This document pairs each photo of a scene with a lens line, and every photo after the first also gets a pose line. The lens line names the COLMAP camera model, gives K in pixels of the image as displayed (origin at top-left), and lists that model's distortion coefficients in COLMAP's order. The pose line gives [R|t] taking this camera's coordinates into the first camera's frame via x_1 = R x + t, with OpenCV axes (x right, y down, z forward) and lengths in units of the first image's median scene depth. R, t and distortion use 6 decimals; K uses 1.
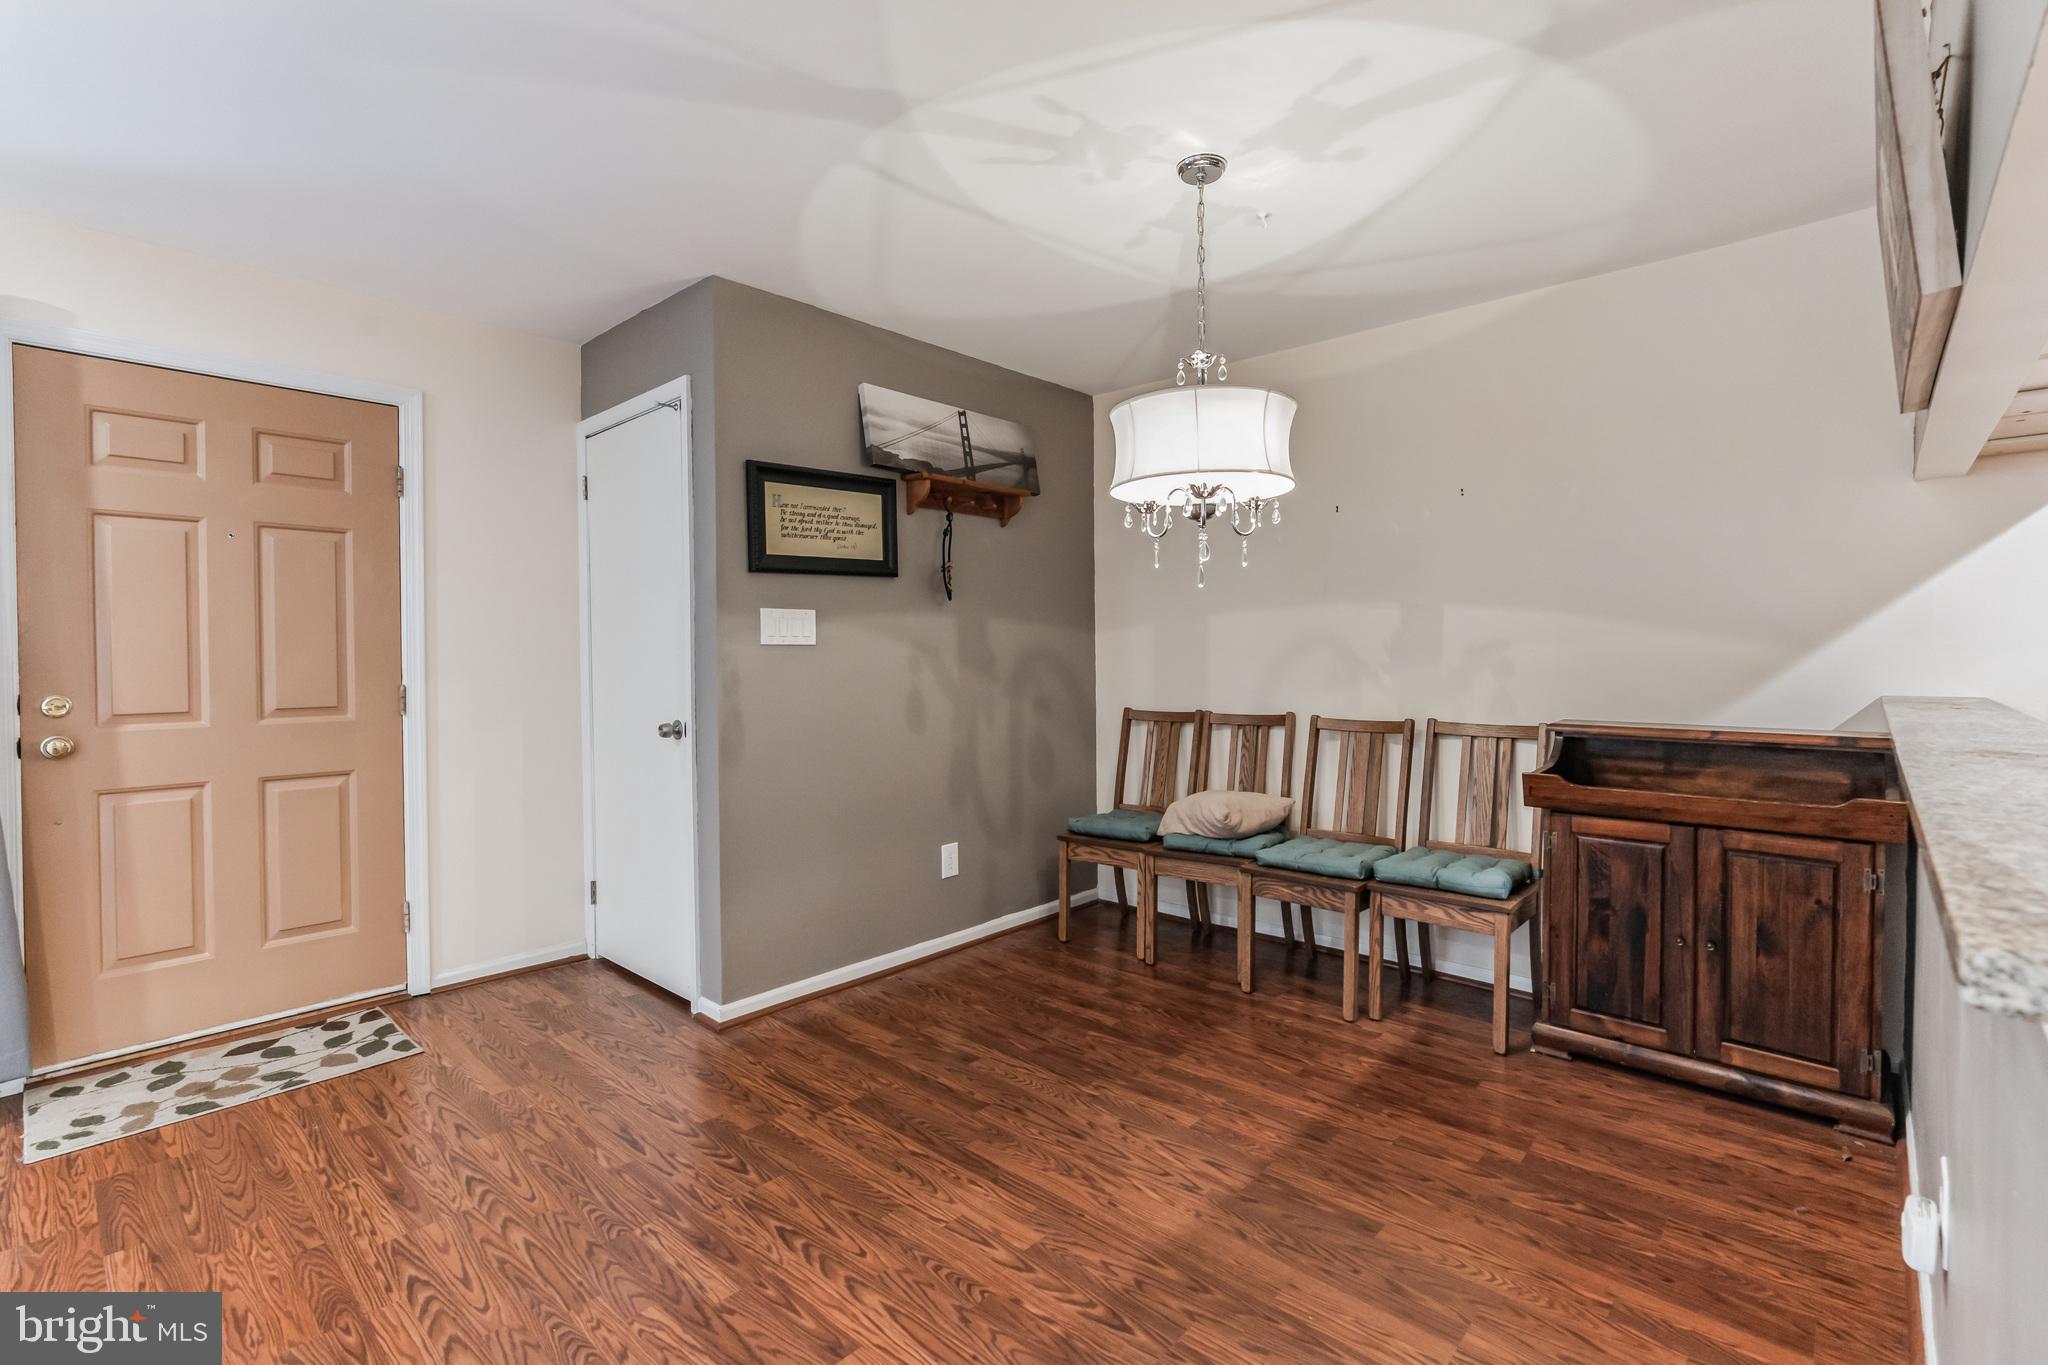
lens RADIAL K [[922.8, 0, 1019.2], [0, 922.8, 670.5], [0, 0, 1]] dist [-0.000291, 0.001348]
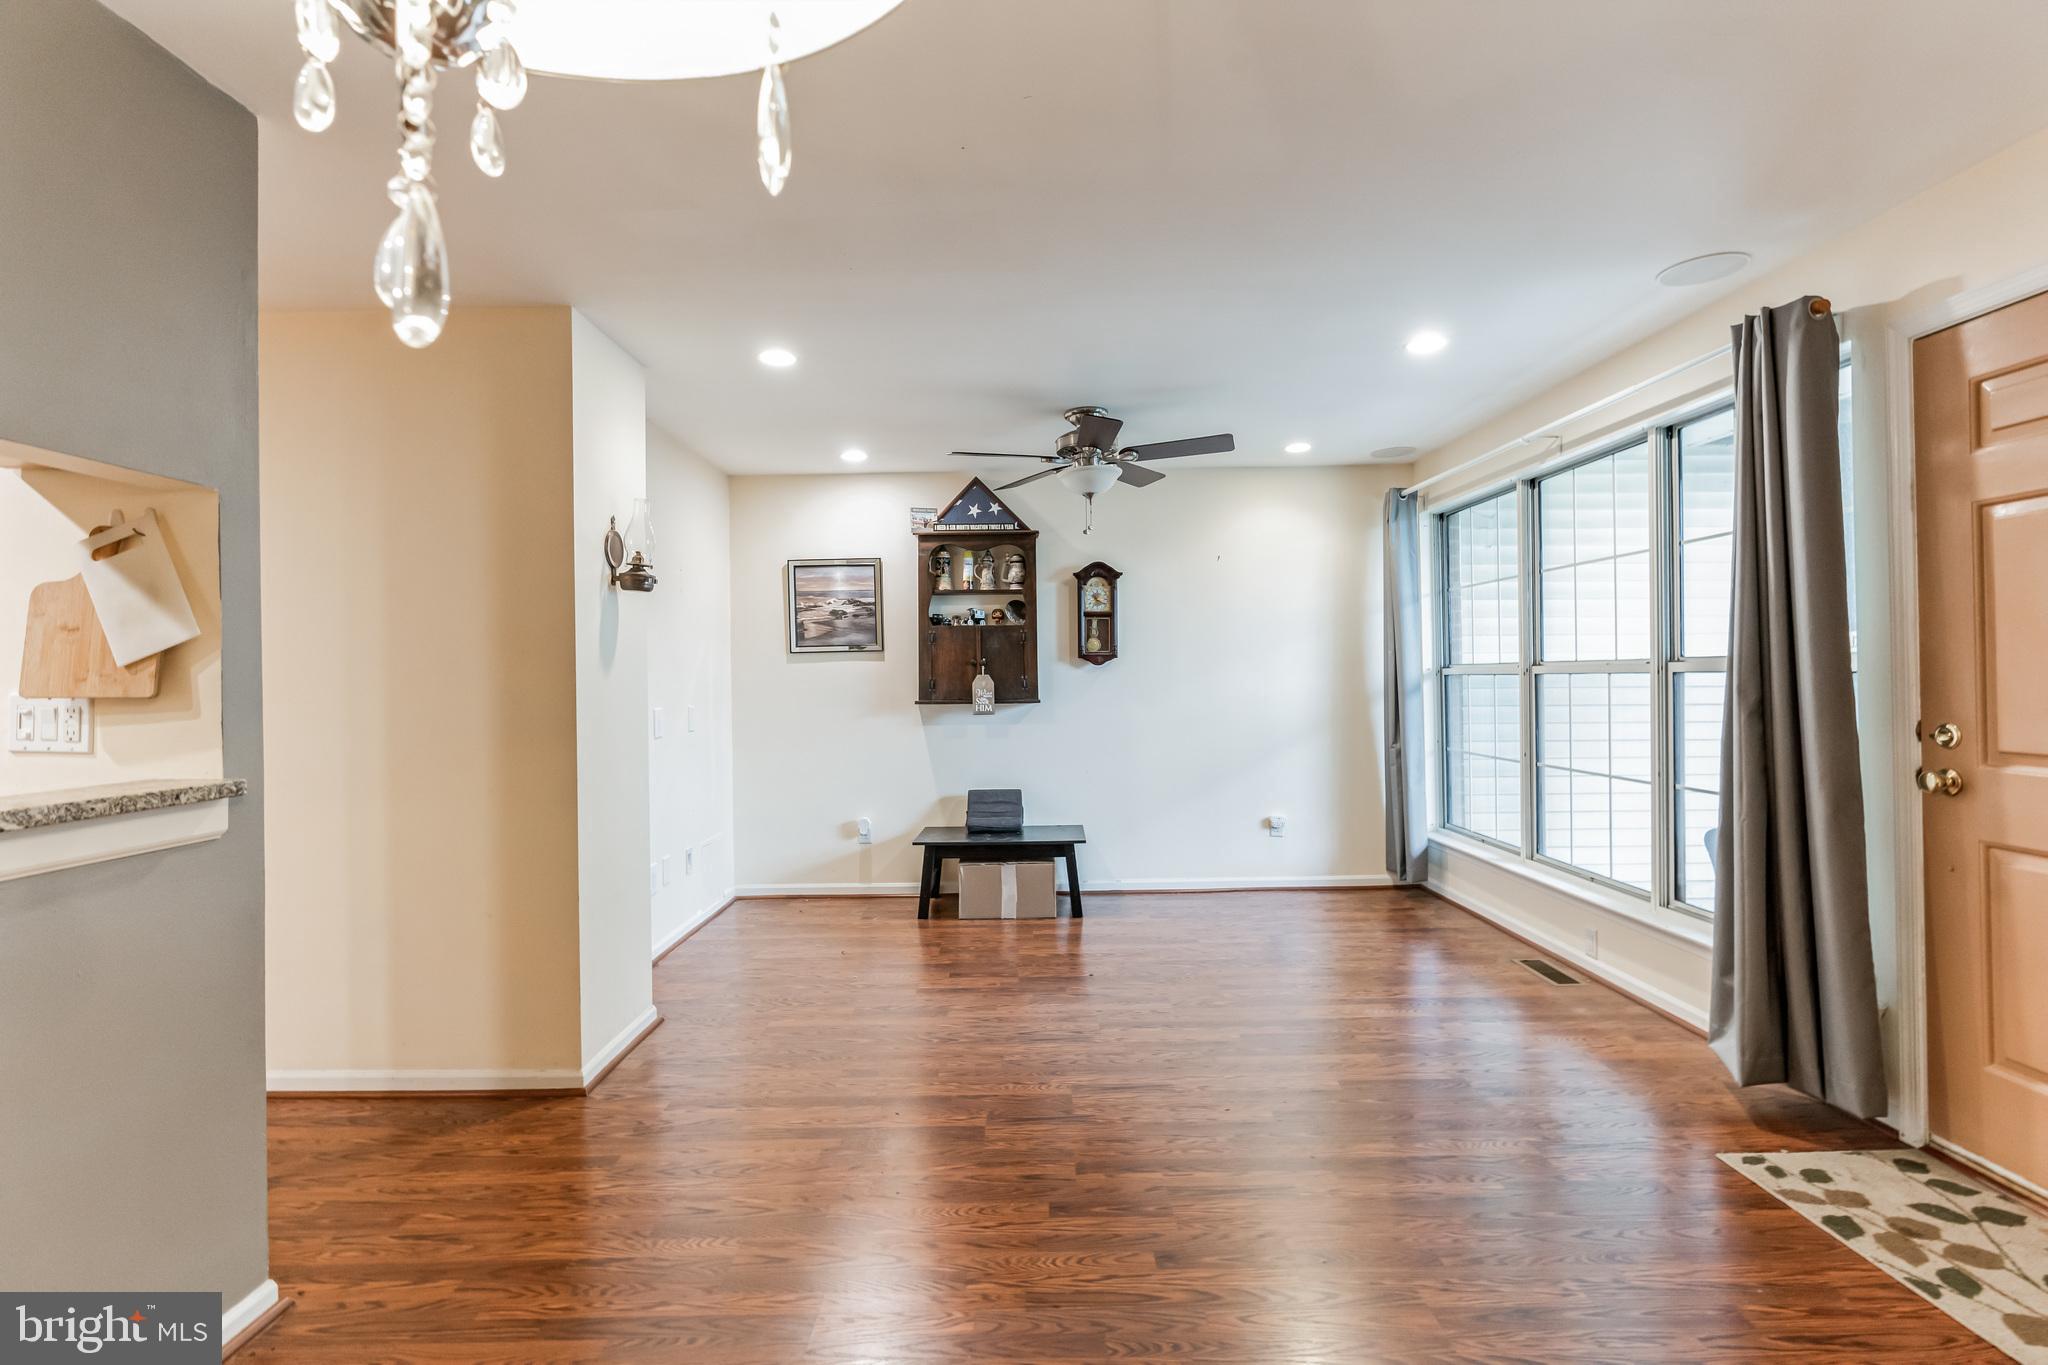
lens RADIAL K [[922.8, 0, 1019.2], [0, 922.8, 670.5], [0, 0, 1]] dist [-0.000291, 0.001348]
pose [[-0.735382, 0.010877, -0.677565, 0.183827], [0.005229, 0.999932, 0.010376, -0.033159], [0.677632, 0.004087, -0.735390, 0.963985]]
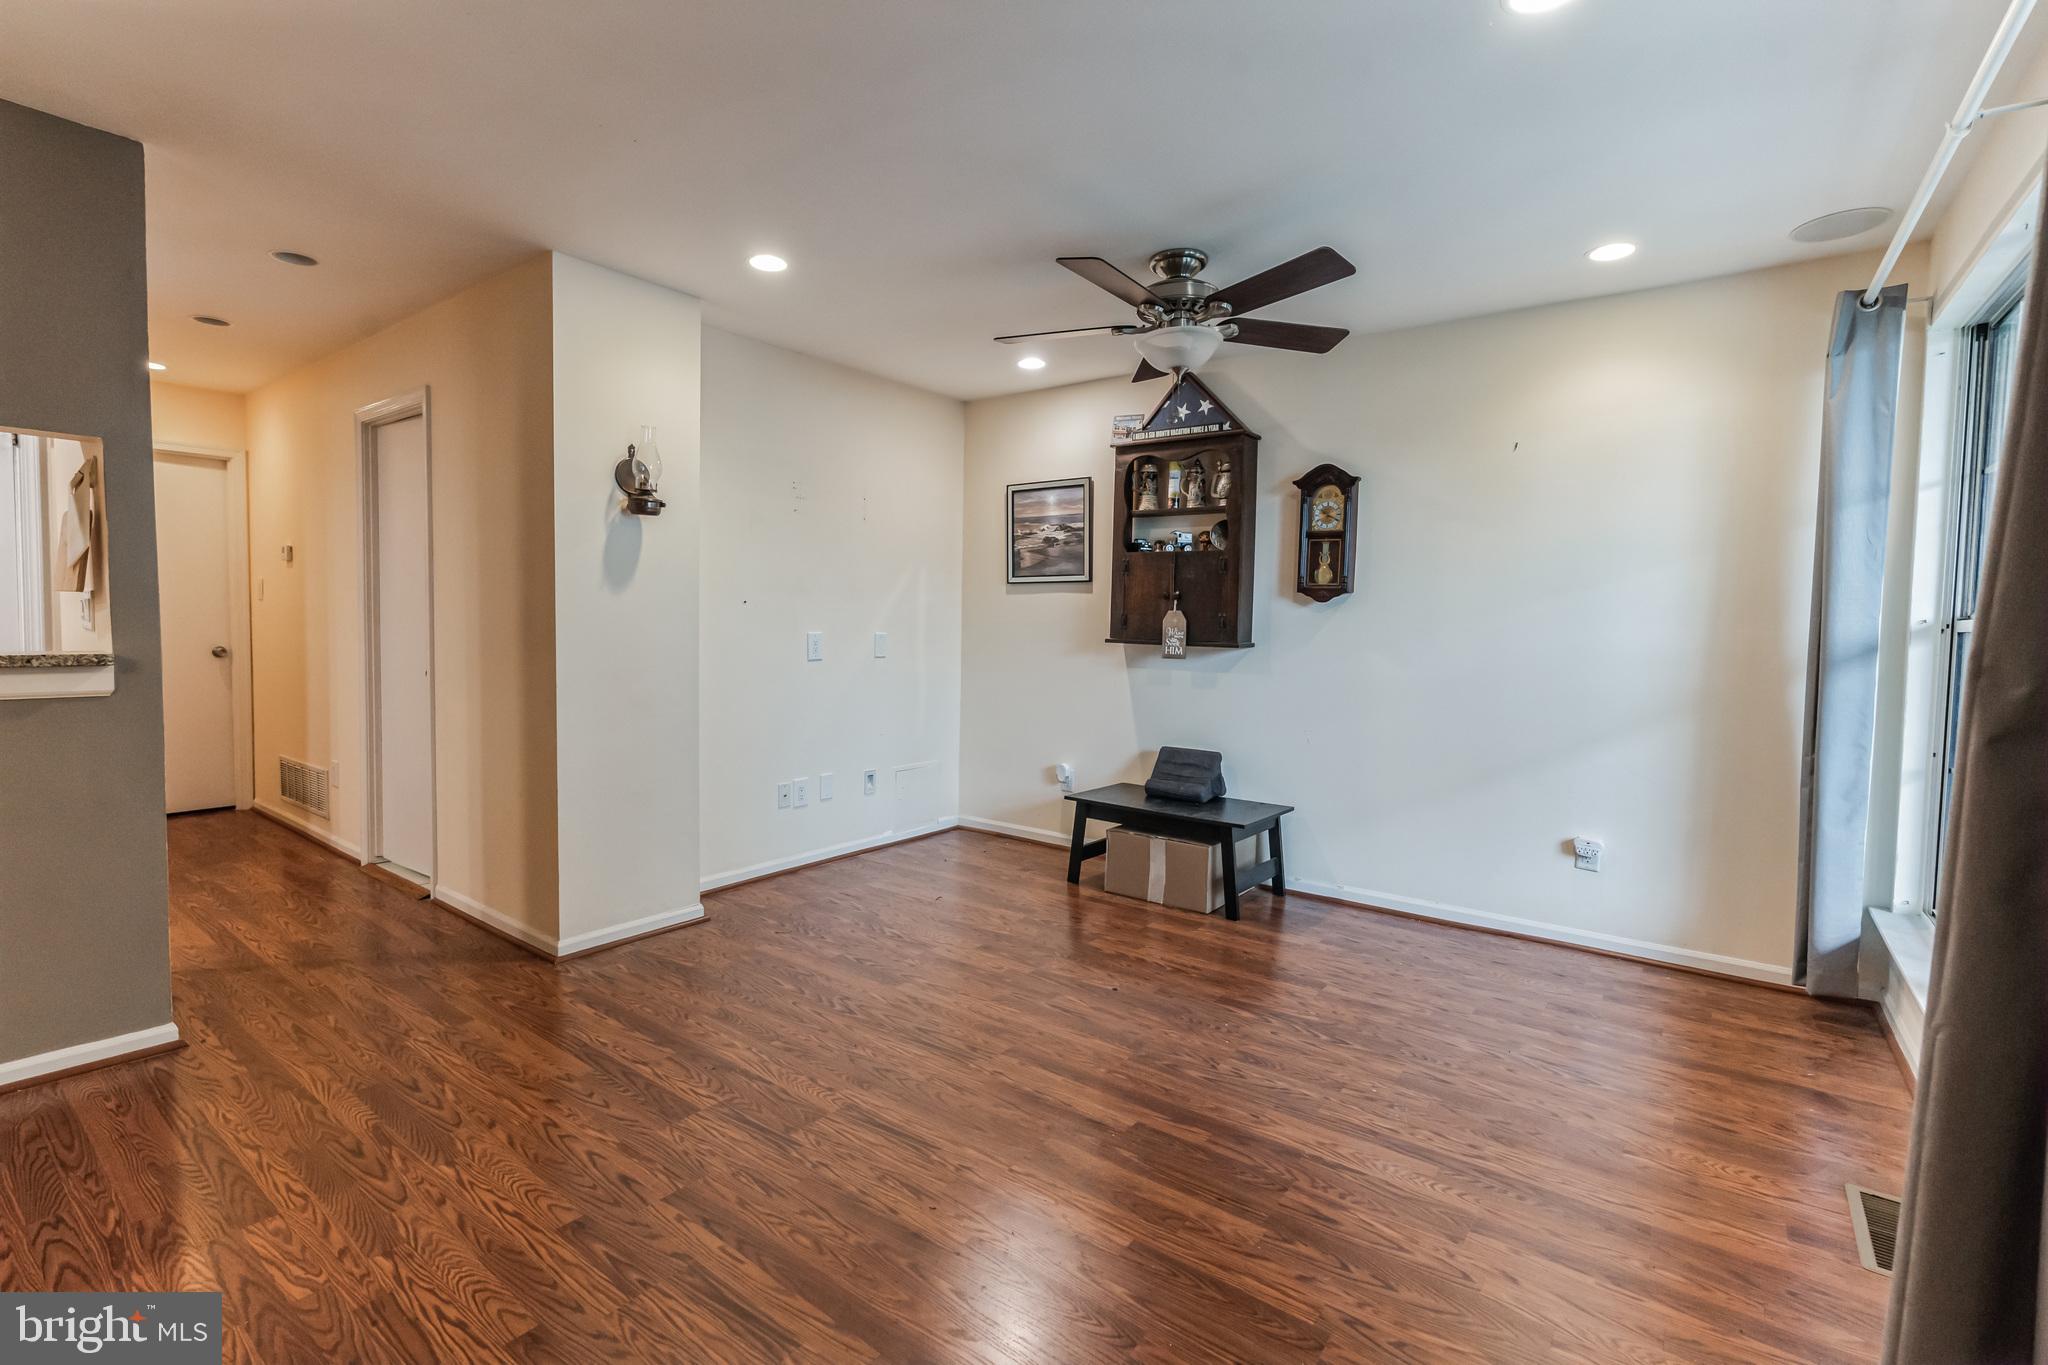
lens RADIAL K [[922.8, 0, 1019.2], [0, 922.8, 670.5], [0, 0, 1]] dist [-0.000291, 0.001348]
pose [[-0.994804, -0.009328, -0.101381, -0.592678], [-0.016958, 0.997065, 0.074660, -0.017156], [0.100387, 0.075991, -0.992042, 1.063493]]
